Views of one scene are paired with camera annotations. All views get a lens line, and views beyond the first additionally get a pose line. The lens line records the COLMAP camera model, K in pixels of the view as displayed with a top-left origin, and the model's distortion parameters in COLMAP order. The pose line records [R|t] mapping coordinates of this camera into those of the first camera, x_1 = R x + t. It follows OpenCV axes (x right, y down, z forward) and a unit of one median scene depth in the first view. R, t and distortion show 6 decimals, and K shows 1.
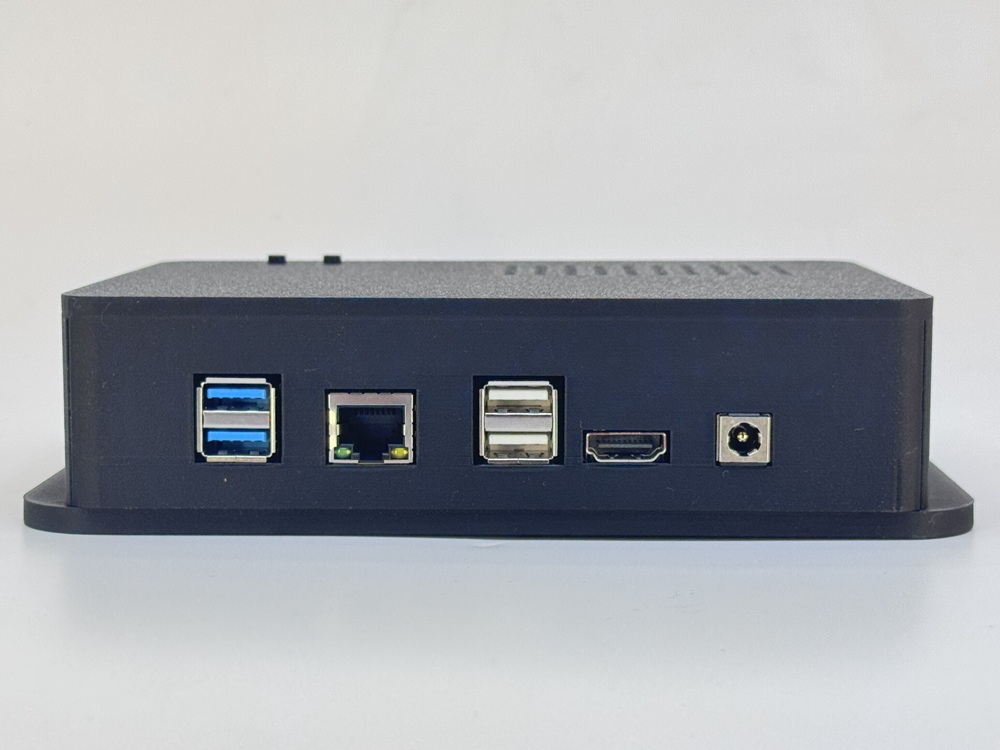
lens RADIAL K [[1961.8, 0, 508.0], [0, 1961.8, 370.6], [0, 0, 1]] dist [0.091939, 0.000000]
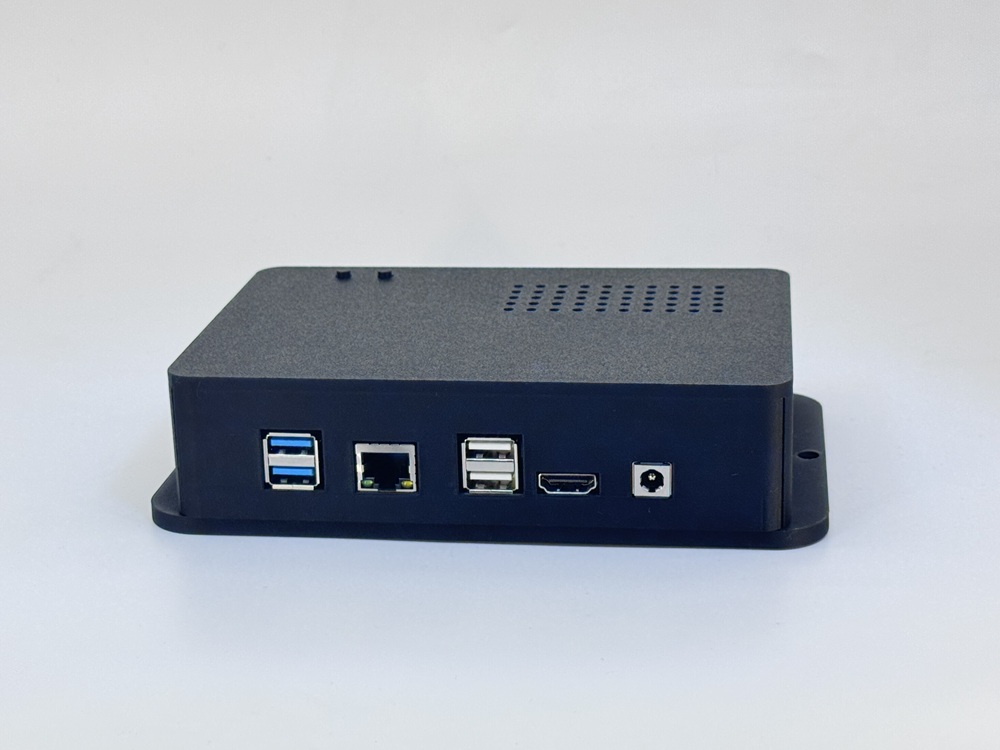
lens RADIAL K [[1961.8, 0, 494.2], [0, 1961.8, 373.4], [0, 0, 1]] dist [0.091939, 0.000000]
pose [[0.993172, 0.007222, -0.116436, 0.169505], [0.016598, 0.979181, 0.202309, -0.318837], [0.115473, -0.202860, 0.972375, -0.339751]]
